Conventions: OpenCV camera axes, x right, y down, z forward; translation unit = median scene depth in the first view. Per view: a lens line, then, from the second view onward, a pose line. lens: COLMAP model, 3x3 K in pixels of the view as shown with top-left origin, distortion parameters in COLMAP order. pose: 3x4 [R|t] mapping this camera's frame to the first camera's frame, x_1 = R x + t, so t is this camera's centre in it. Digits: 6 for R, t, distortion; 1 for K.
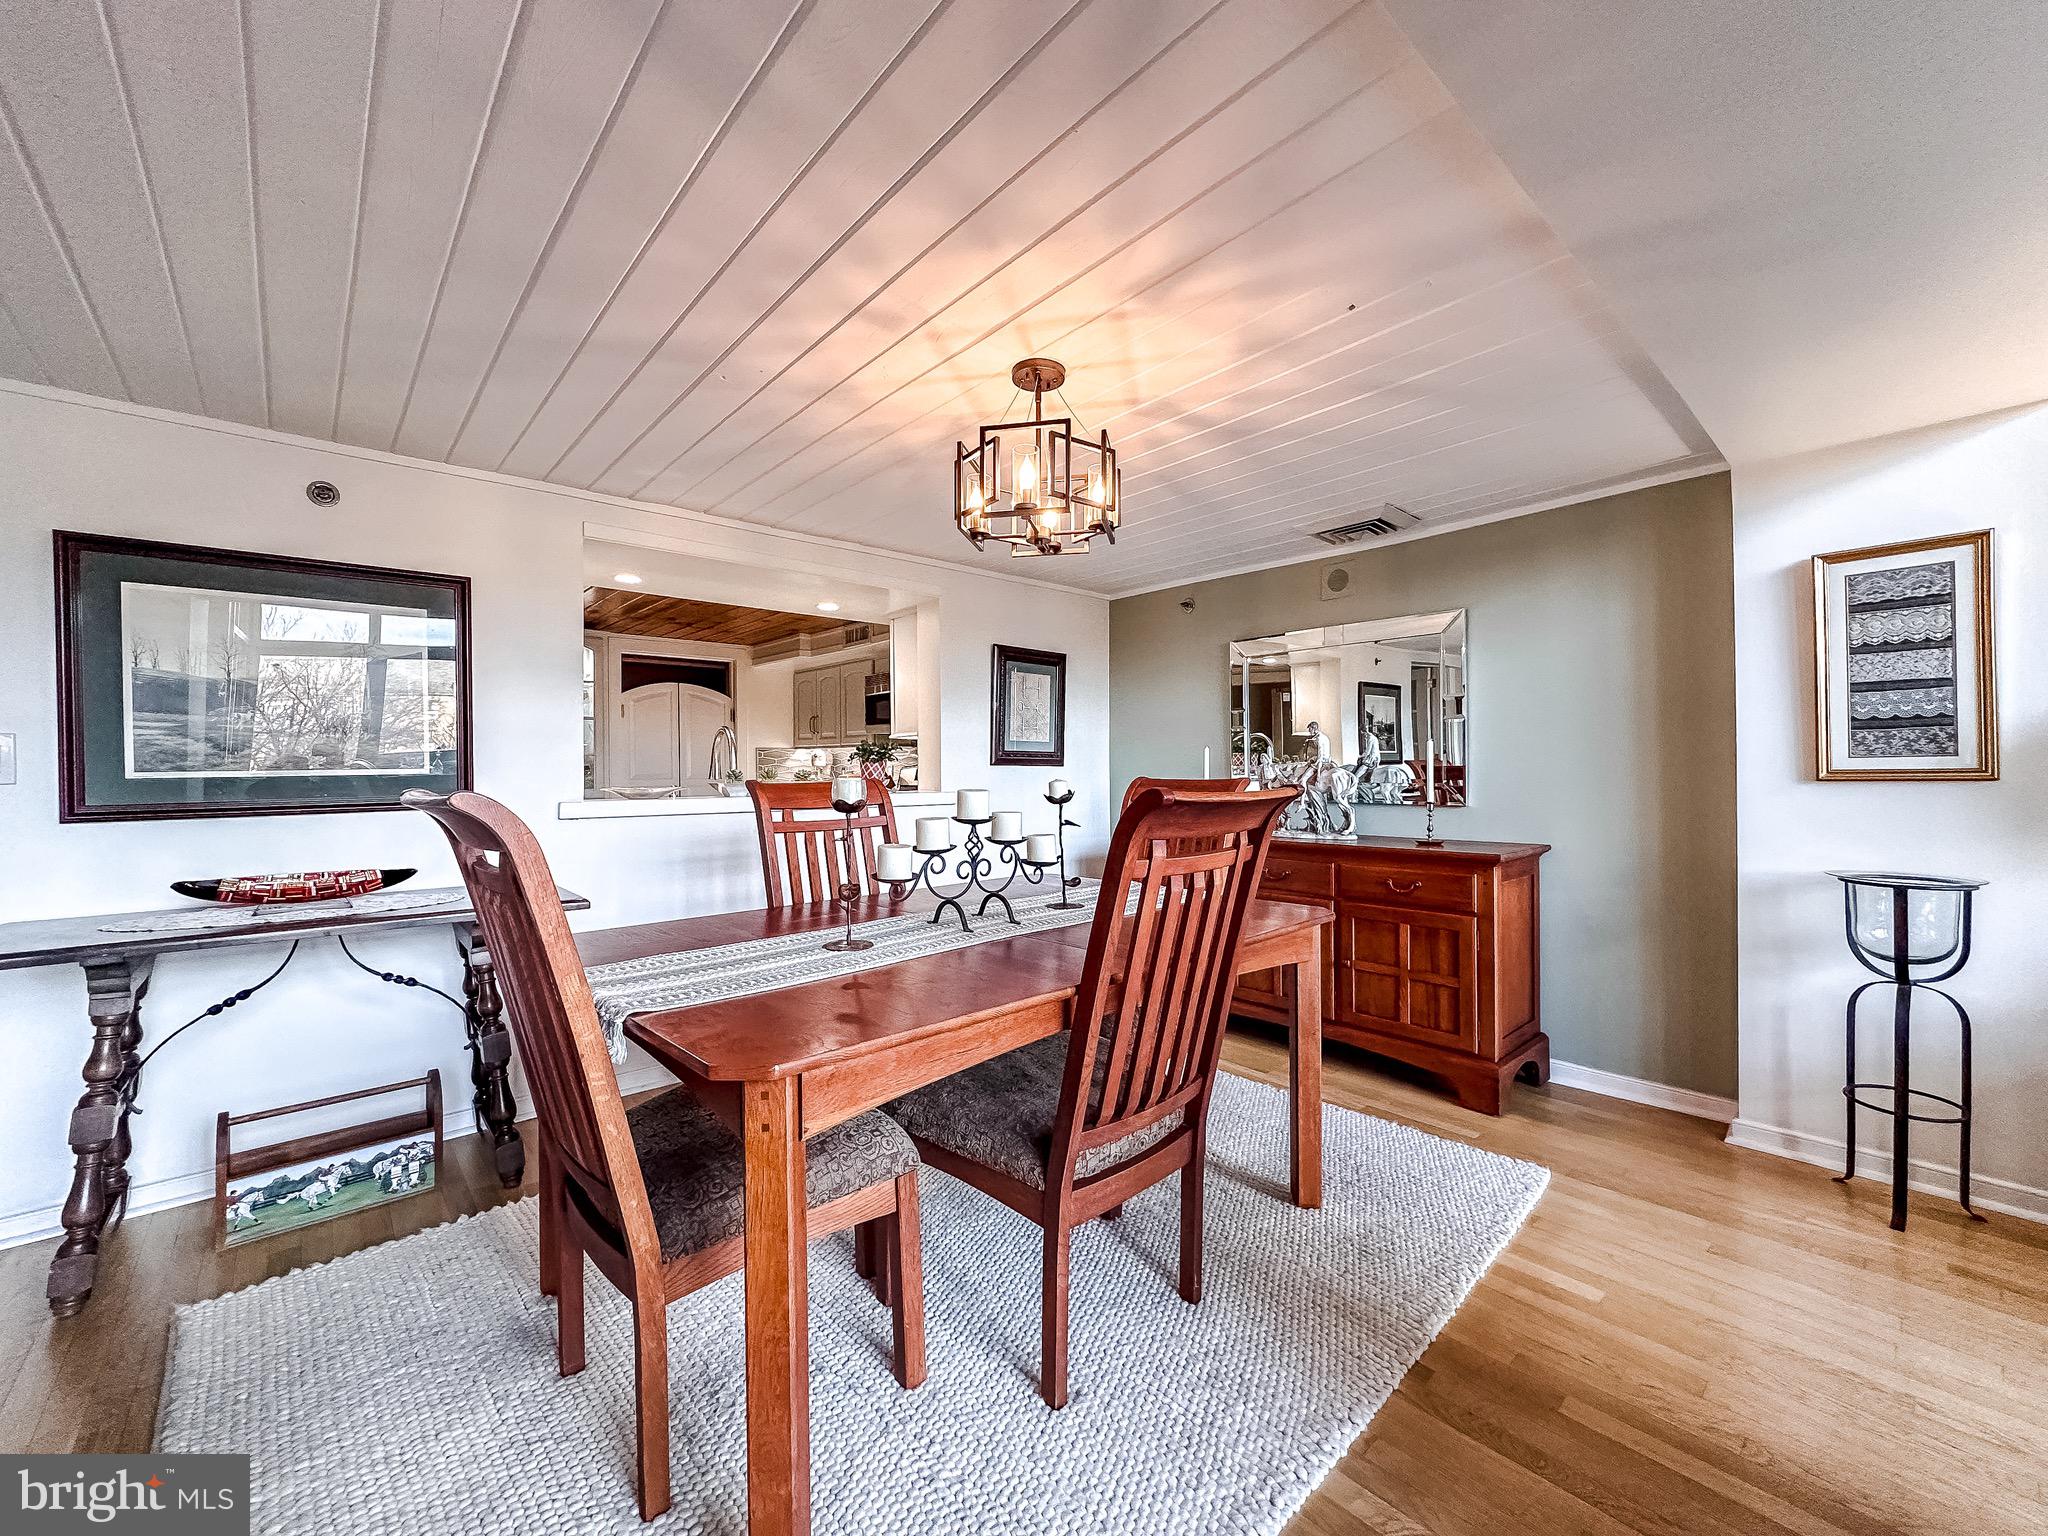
lens RADIAL K [[826.2, 0, 1019.5], [0, 826.2, 775.0], [0, 0, 1]] dist [0.001296, 0.000074]
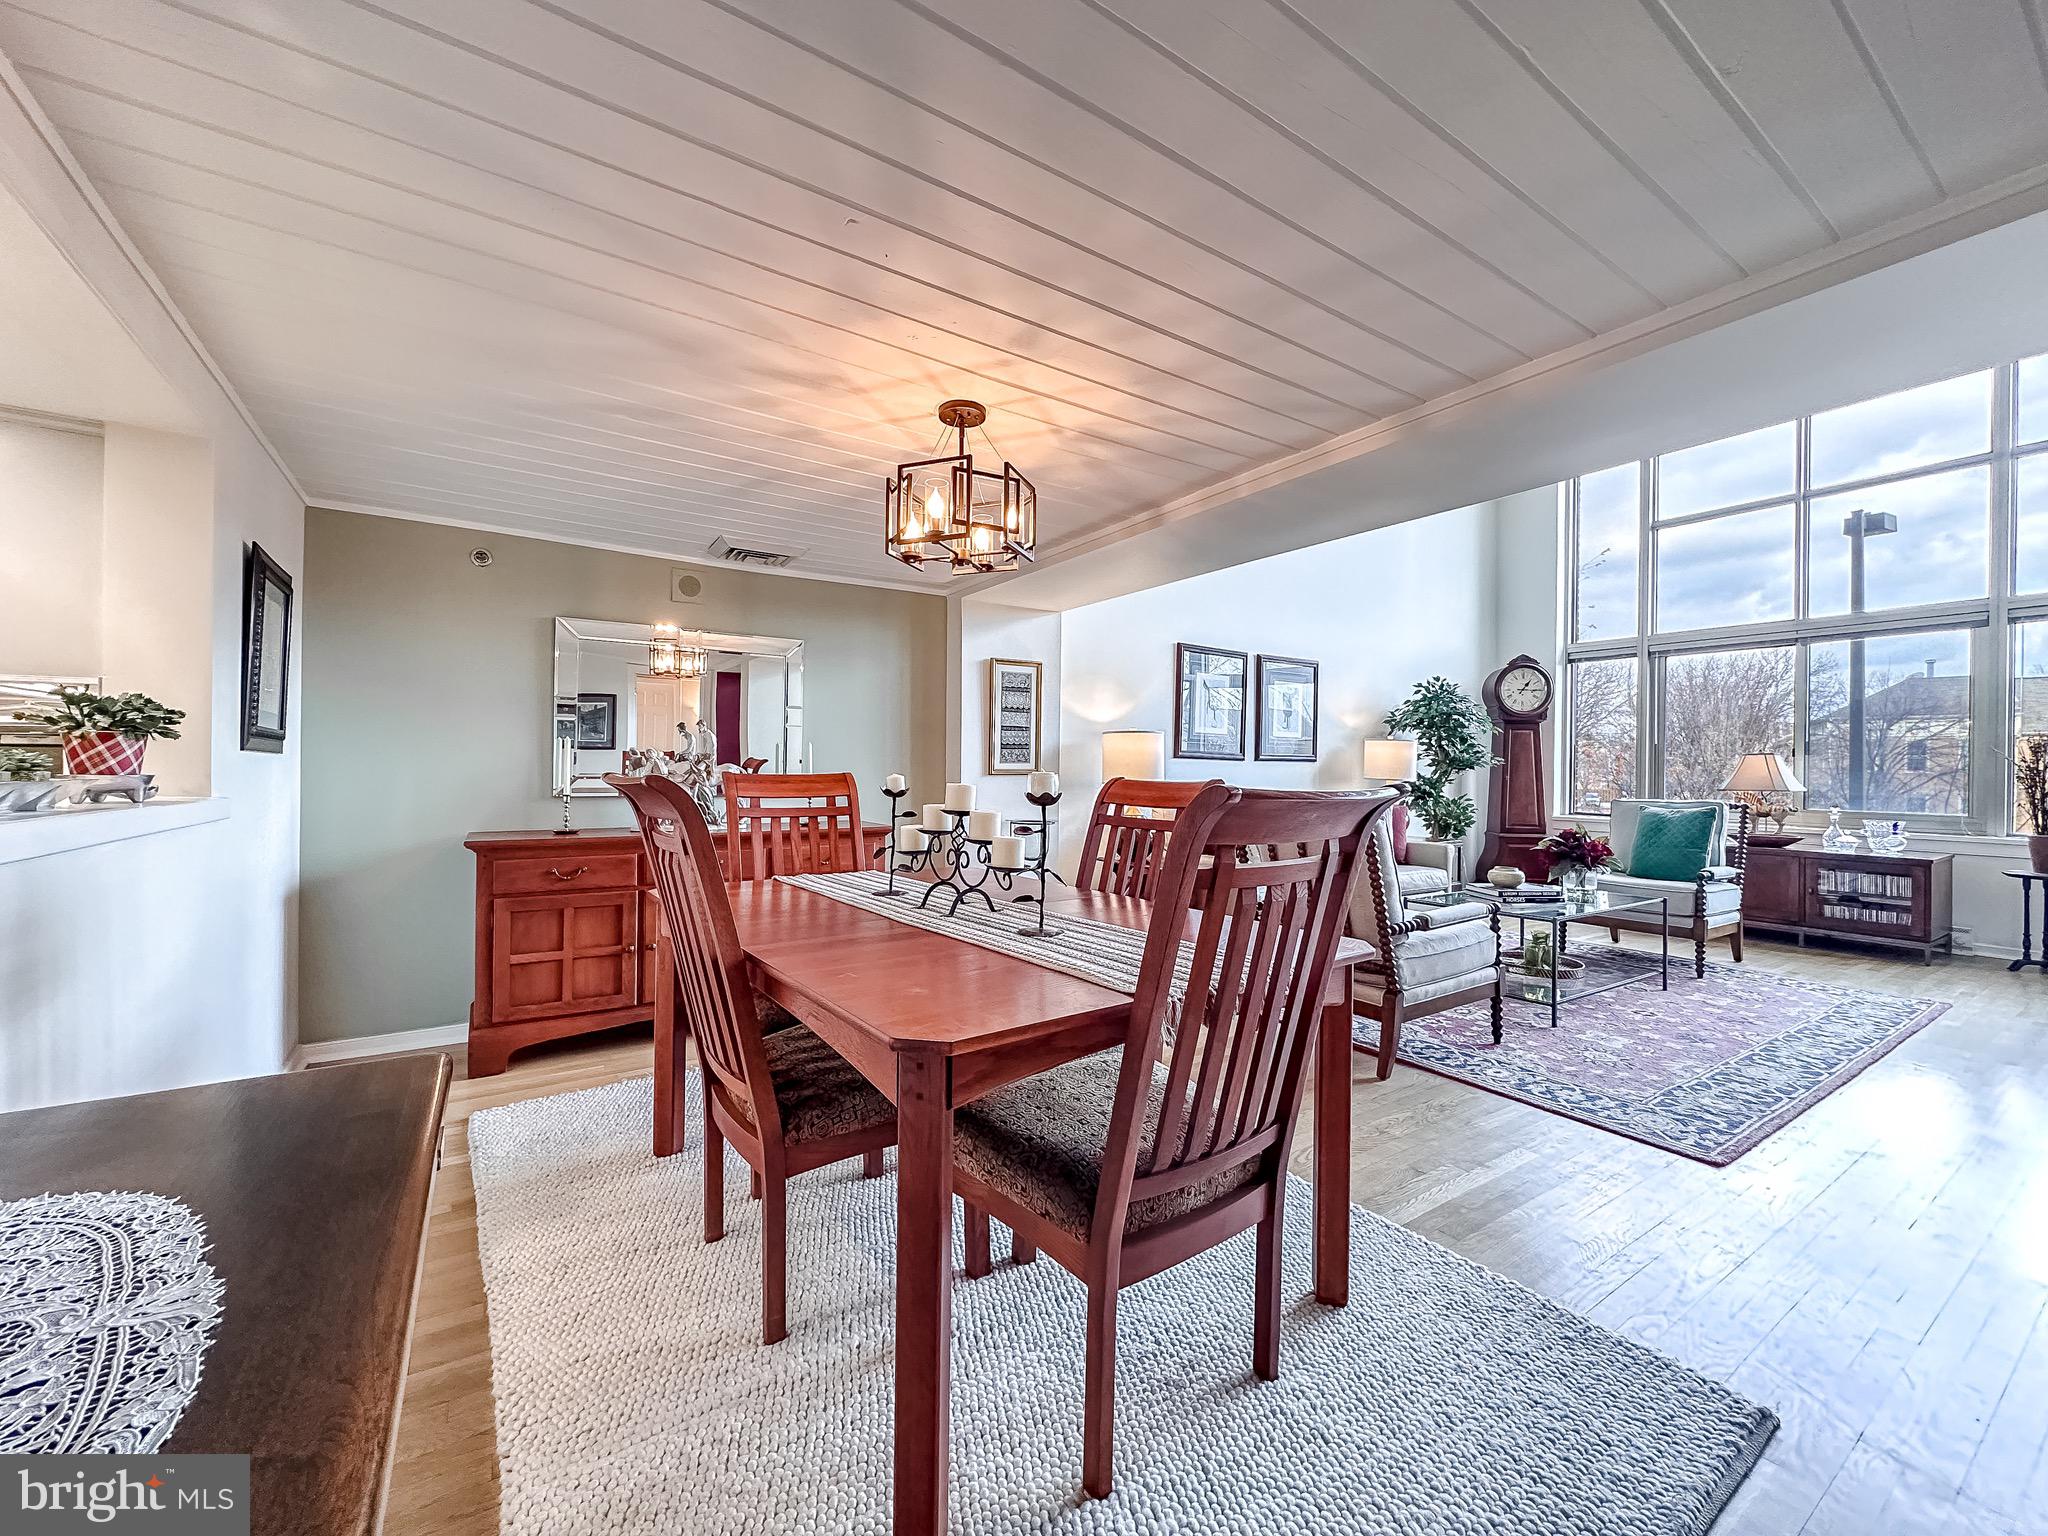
lens RADIAL K [[818.1, 0, 1023.9], [0, 818.1, 765.6], [0, 0, 1]] dist [0.000113, 0.000541]
pose [[0.145045, 0.009493, 0.989379, -0.985381], [-0.013797, 0.999876, -0.007571, -0.000456], [-0.989329, -0.012553, 0.145158, 0.699512]]
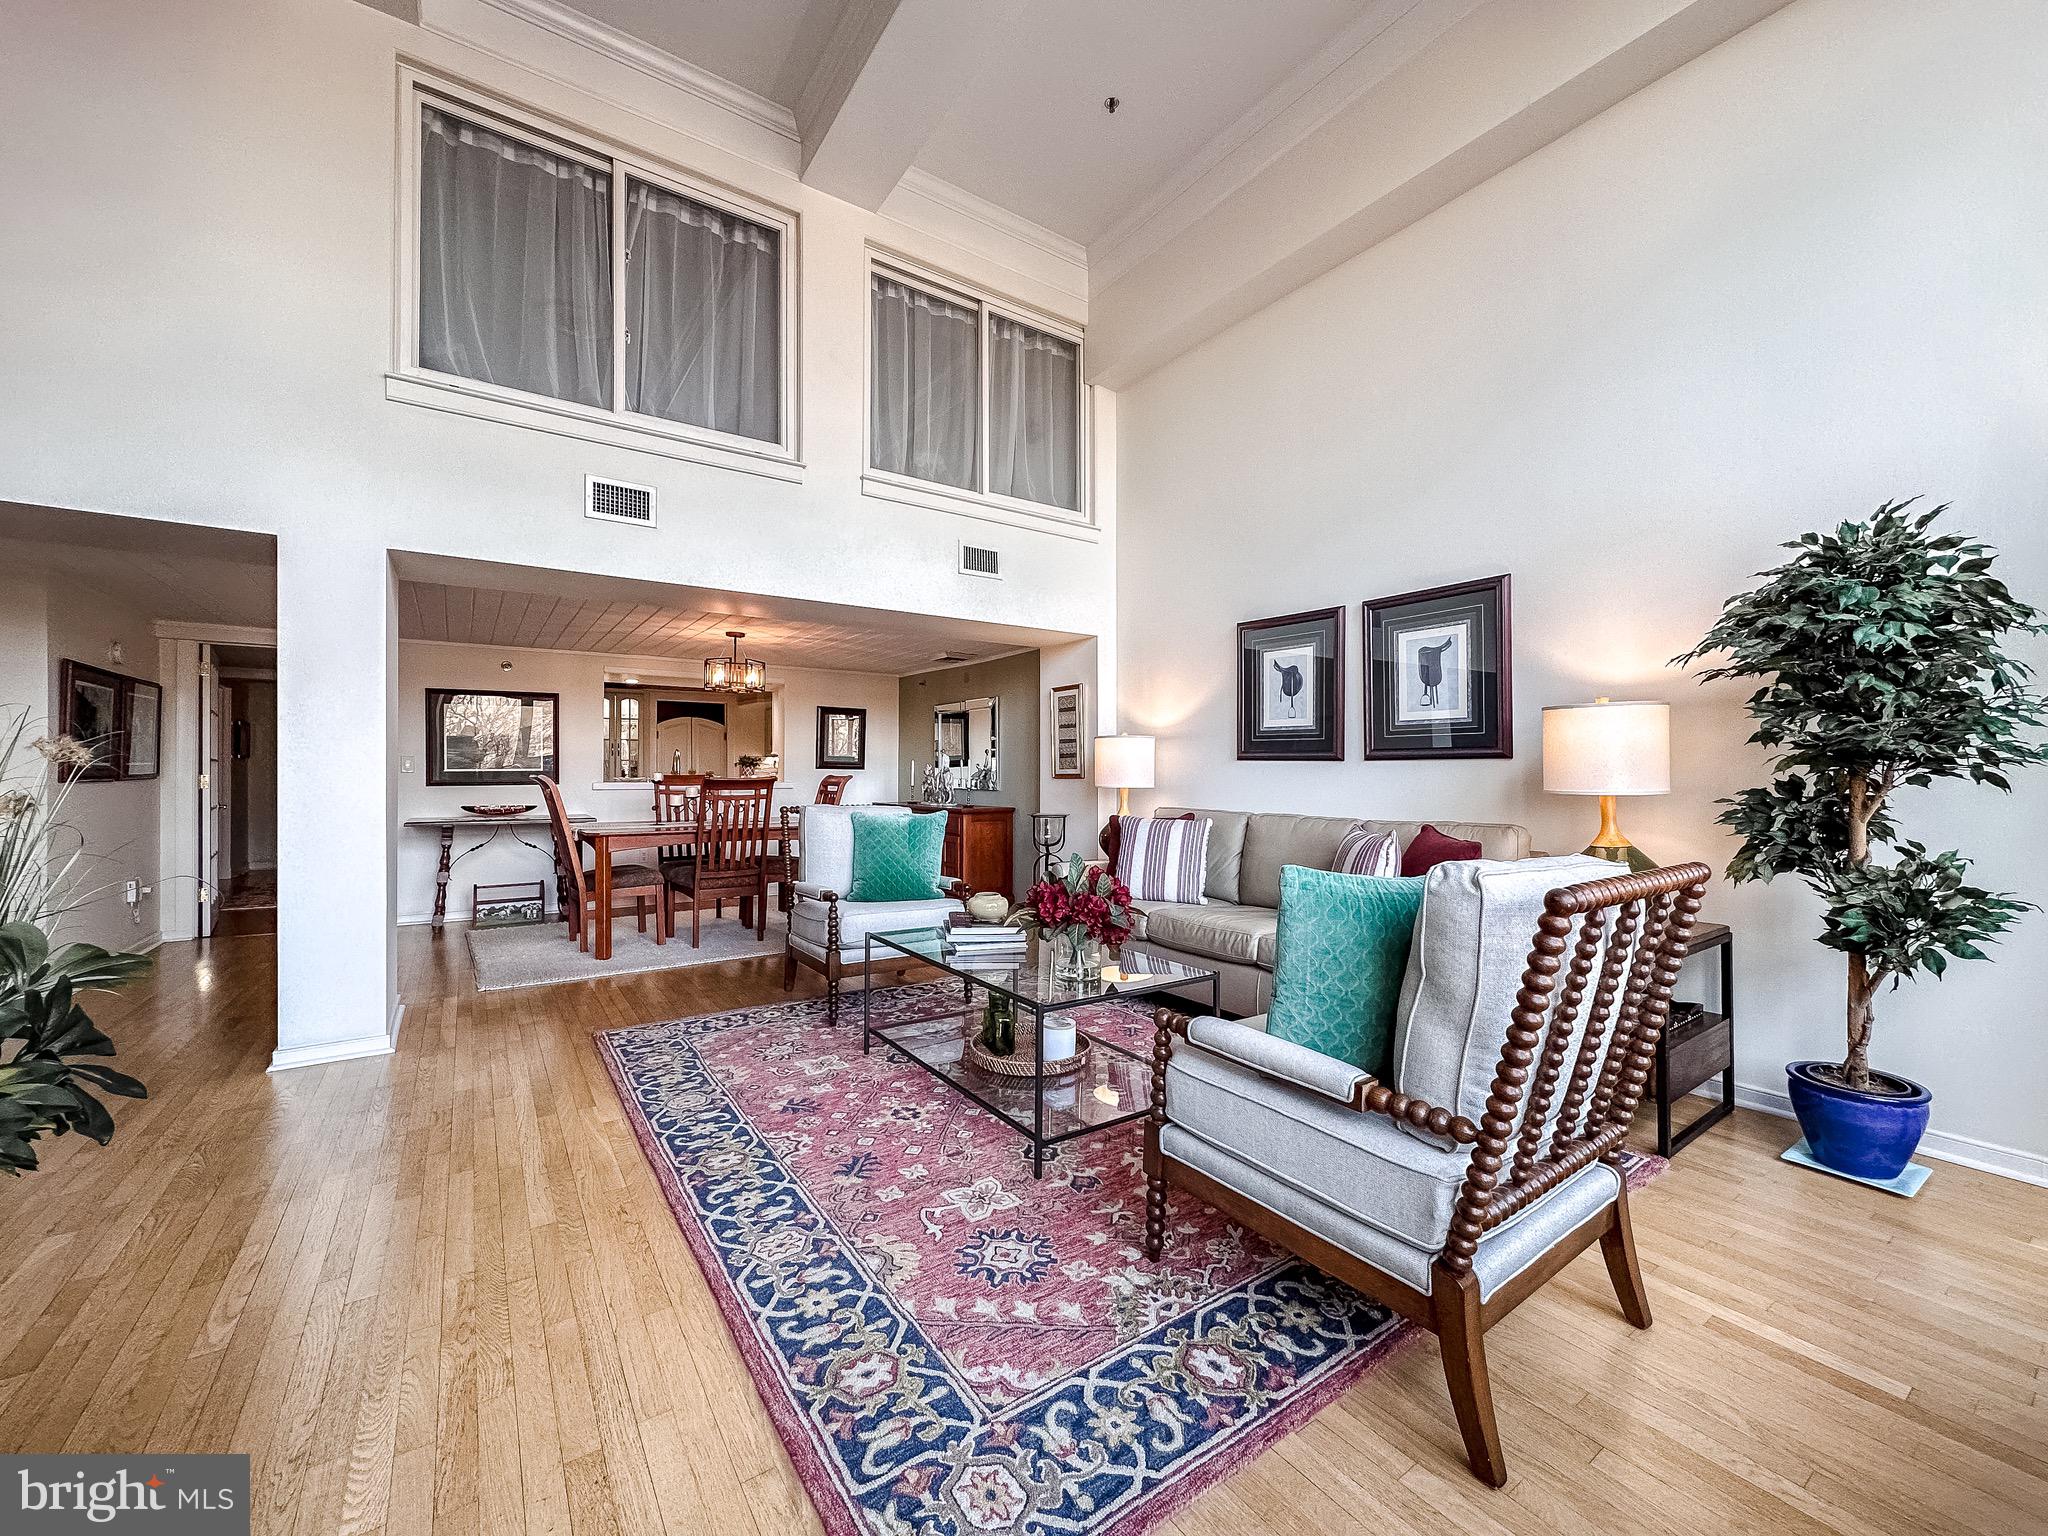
lens RADIAL K [[818.1, 0, 1023.9], [0, 818.1, 765.6], [0, 0, 1]] dist [0.000113, 0.000541]
pose [[0.991861, 0.008493, -0.127041, 1.287589], [-0.009213, 0.999945, -0.005079, -0.018783], [0.126991, 0.006208, 0.991884, -1.577967]]
